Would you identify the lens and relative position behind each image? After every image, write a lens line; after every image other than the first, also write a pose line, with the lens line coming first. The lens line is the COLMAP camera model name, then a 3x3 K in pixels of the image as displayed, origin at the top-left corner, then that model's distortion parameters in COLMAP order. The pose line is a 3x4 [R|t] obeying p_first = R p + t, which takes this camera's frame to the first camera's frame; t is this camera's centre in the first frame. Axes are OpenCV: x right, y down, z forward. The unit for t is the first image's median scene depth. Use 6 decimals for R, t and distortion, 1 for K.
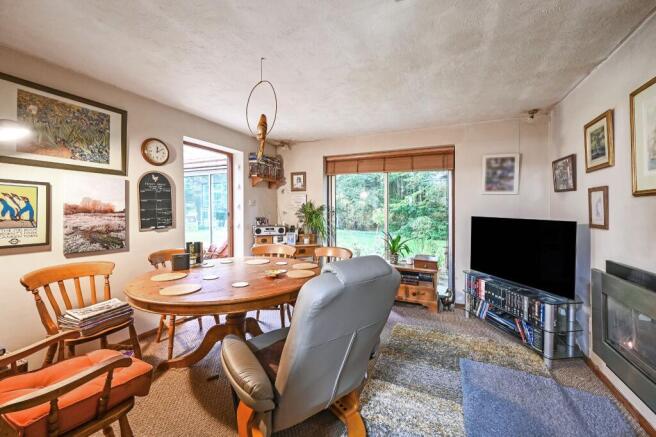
lens RADIAL K [[264.4, 0, 327.9], [0, 264.4, 209.7], [0, 0, 1]] dist [0.000160, 0.000180]
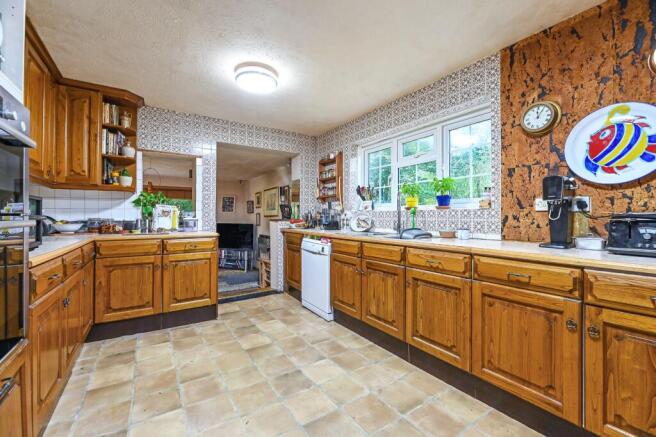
lens RADIAL K [[264.4, 0, 330.4], [0, 264.4, 217.9], [0, 0, 1]] dist [0.000160, 0.000180]
pose [[0.514800, 0.003148, 0.857304, -1.182346], [-0.002887, 0.999994, -0.001938, -0.020026], [-0.857305, -0.001478, 0.514806, -1.294303]]
